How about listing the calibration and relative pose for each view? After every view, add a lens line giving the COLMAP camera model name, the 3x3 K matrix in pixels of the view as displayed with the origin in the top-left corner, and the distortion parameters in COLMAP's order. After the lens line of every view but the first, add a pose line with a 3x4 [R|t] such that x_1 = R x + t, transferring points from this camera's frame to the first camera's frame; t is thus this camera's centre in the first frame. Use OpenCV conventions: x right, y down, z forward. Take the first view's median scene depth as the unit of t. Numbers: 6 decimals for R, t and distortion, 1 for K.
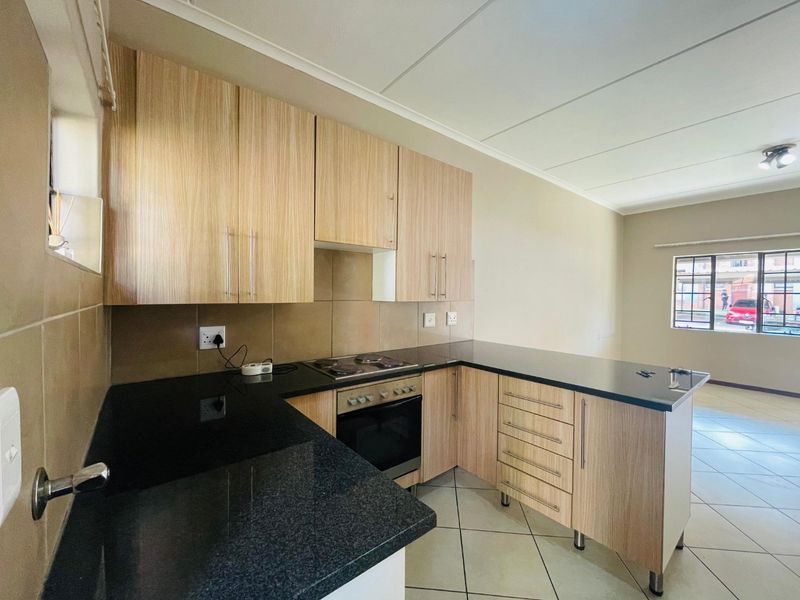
lens RADIAL K [[322.9, 0, 404.8], [0, 322.9, 296.5], [0, 0, 1]] dist [0.001425, 0.000904]
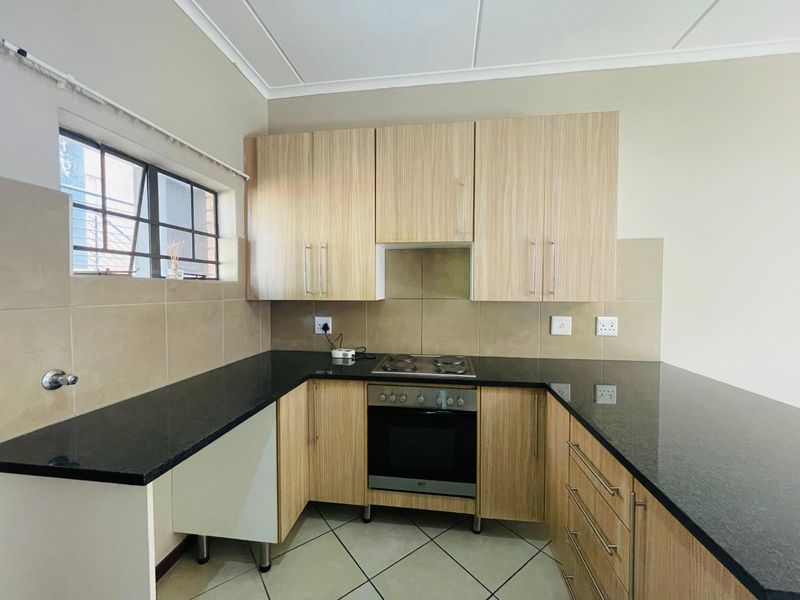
lens RADIAL K [[322.9, 0, 402.1], [0, 322.9, 298.2], [0, 0, 1]] dist [0.001425, 0.000904]
pose [[0.686188, 0.012981, -0.727308, 0.527894], [-0.000149, 0.999843, 0.017705, -0.007862], [0.727424, -0.012040, 0.686082, 0.285756]]
